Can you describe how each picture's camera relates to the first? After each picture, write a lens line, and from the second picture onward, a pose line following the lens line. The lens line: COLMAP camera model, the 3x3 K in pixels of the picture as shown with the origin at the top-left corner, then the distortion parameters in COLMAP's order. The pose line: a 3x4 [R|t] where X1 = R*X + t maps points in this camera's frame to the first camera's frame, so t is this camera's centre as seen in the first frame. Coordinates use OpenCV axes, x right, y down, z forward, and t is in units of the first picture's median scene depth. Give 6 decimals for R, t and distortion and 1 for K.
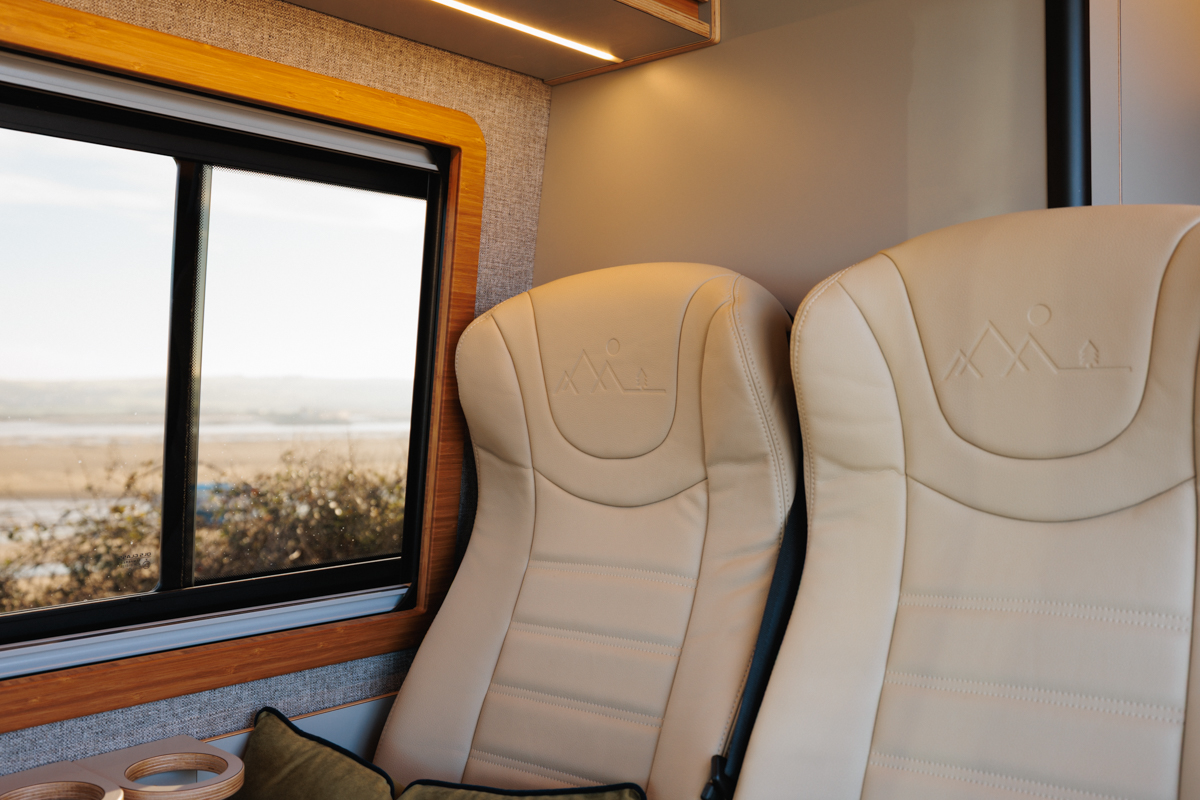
lens RADIAL K [[1182.4, 0, 602.3], [0, 1182.4, 399.7], [0, 0, 1]] dist [-0.008451, 0.000000]
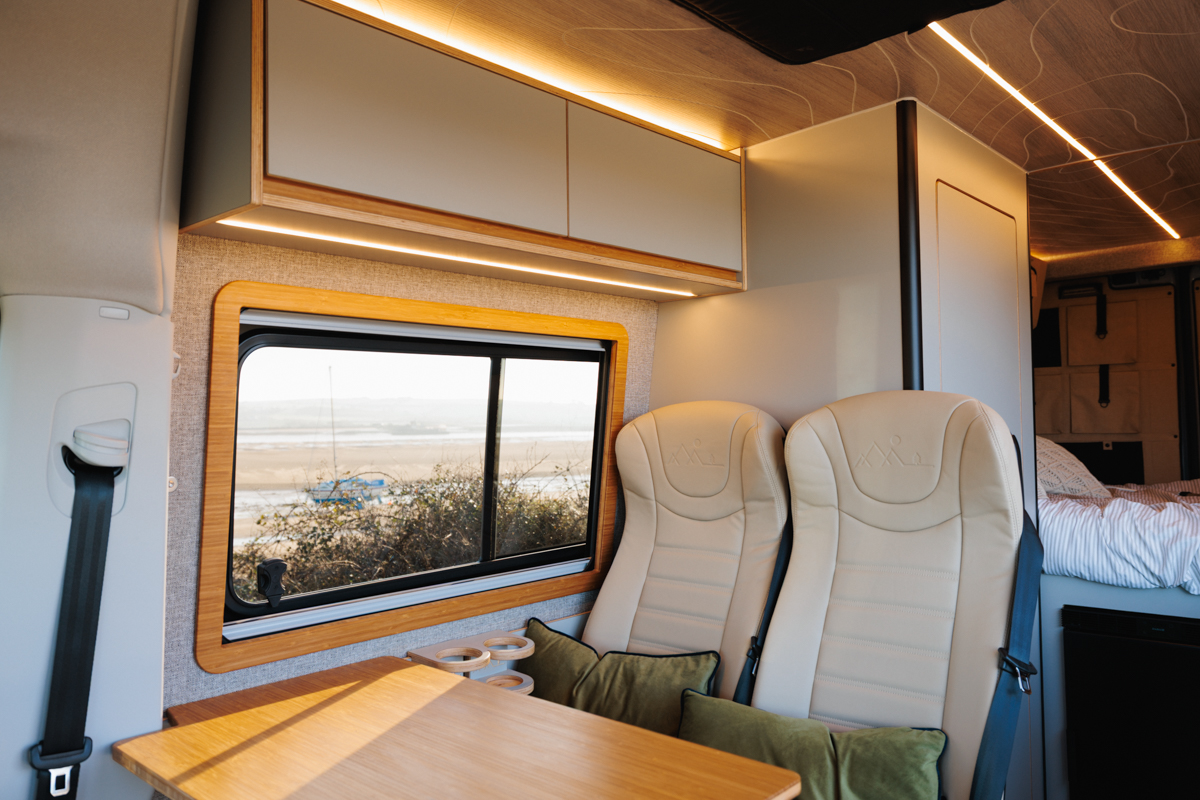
lens RADIAL K [[867.0, 0, 597.5], [0, 867.0, 399.7], [0, 0, 1]] dist [-0.006017, -0.003237]
pose [[0.998814, -0.008498, -0.047934, -0.093427], [0.007511, 0.999757, -0.020736, -0.091875], [0.048099, 0.020352, 0.998635, -0.531329]]
